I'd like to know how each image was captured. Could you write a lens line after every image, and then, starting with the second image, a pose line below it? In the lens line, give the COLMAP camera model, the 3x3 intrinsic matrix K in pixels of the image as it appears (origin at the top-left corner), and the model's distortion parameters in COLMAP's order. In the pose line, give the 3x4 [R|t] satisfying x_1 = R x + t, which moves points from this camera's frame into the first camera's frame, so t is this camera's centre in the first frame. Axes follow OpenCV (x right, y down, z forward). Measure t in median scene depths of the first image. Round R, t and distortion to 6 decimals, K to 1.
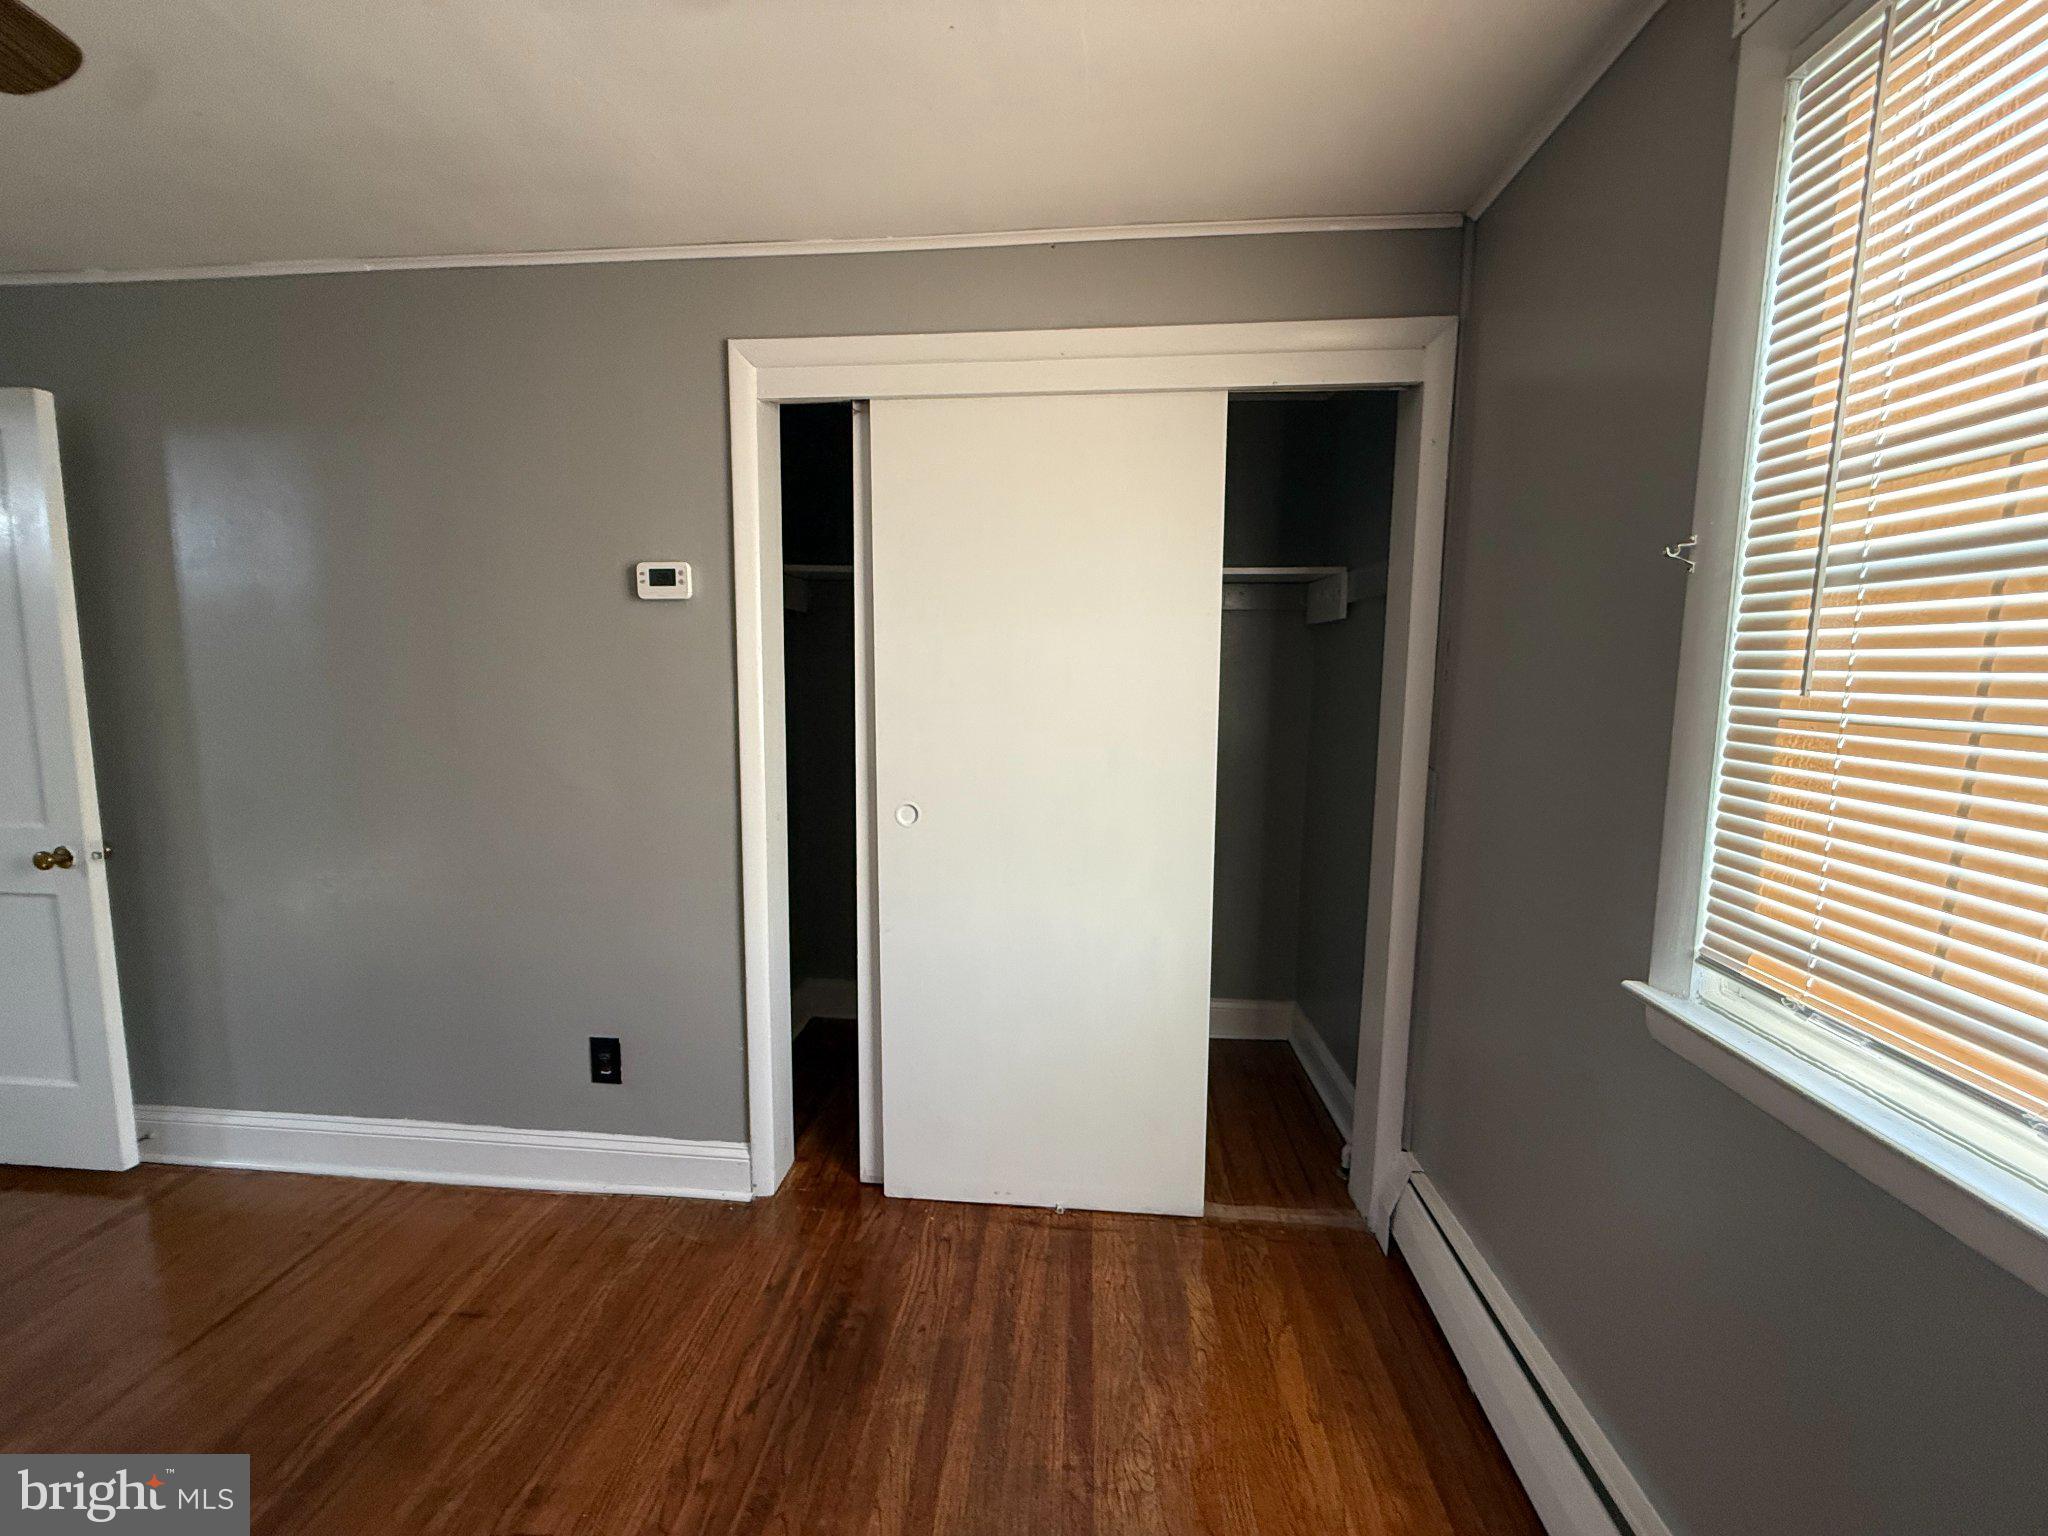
lens RADIAL K [[817.0, 0, 1012.8], [0, 817.0, 763.7], [0, 0, 1]] dist [-0.000060, 0.000028]
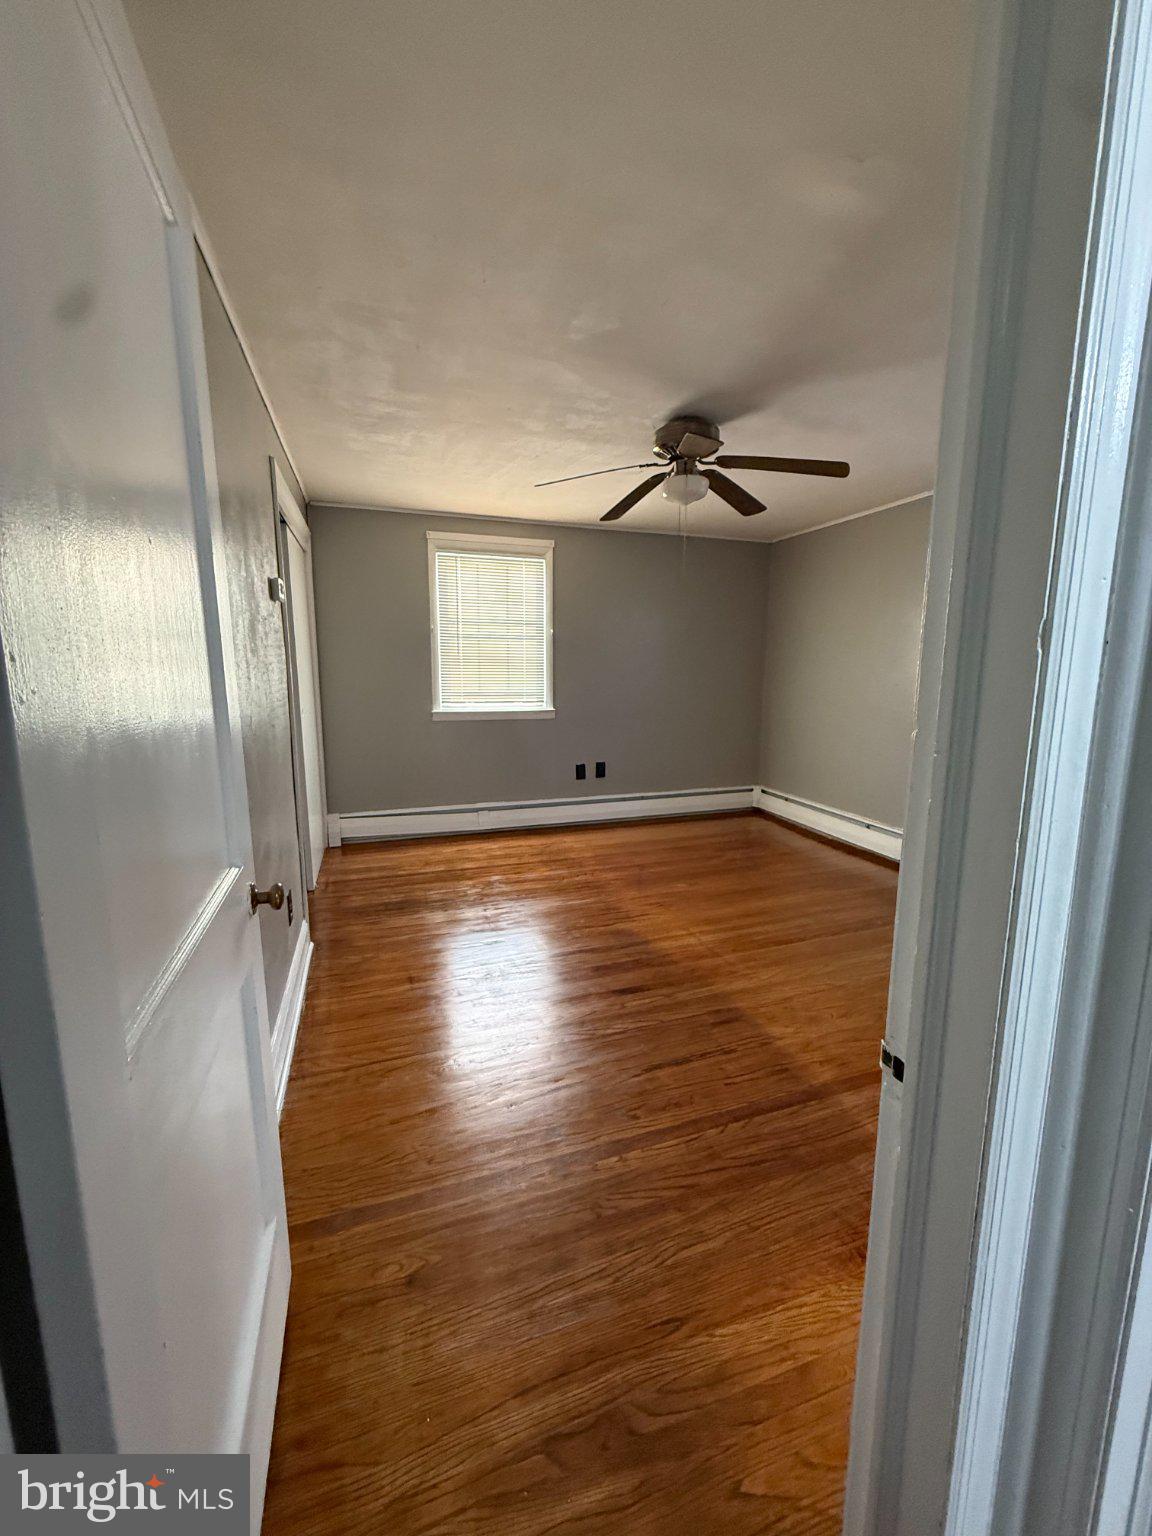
lens RADIAL K [[612.8, 0, 576.0], [0, 612.8, 768.0], [0, 0, 1]] dist [-0.000060, 0.000028]
pose [[-0.405687, -0.158163, 0.900224, -1.846610], [0.100084, 0.971305, 0.215754, -0.077907], [-0.908516, 0.177627, -0.378216, 0.991261]]
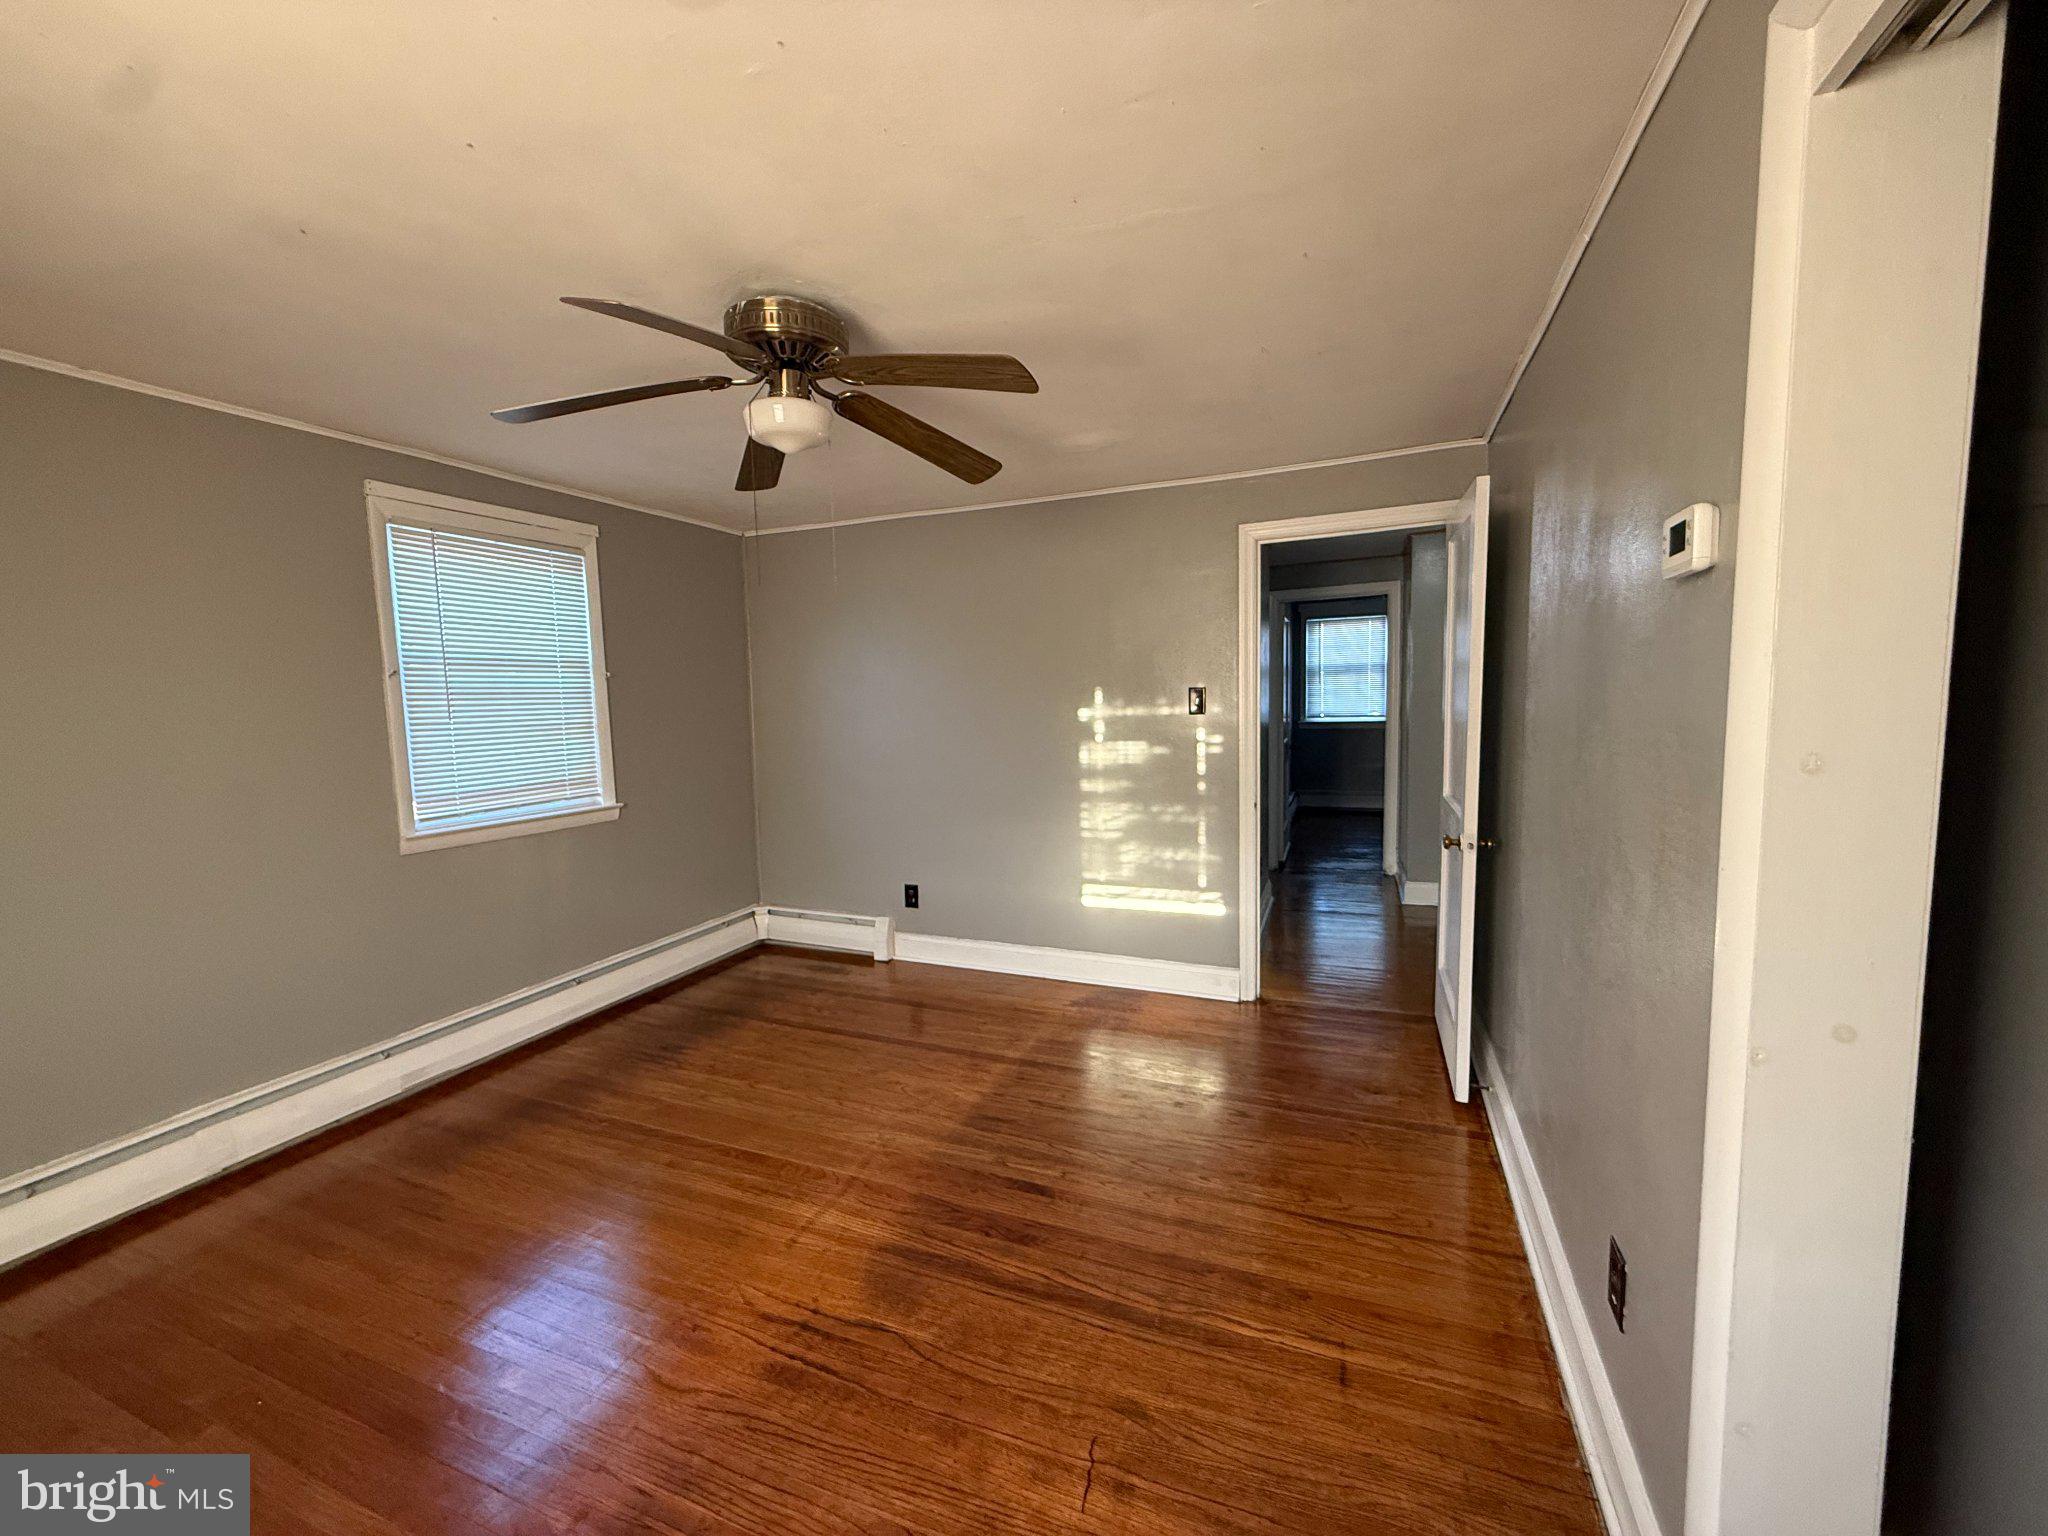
lens RADIAL K [[817.0, 0, 1012.8], [0, 817.0, 763.7], [0, 0, 1]] dist [-0.000060, 0.000028]
pose [[-0.302645, 0.089109, -0.948929, 0.265896], [-0.083752, 0.989282, 0.119610, -0.102235], [0.949416, 0.115674, -0.291938, 0.745483]]
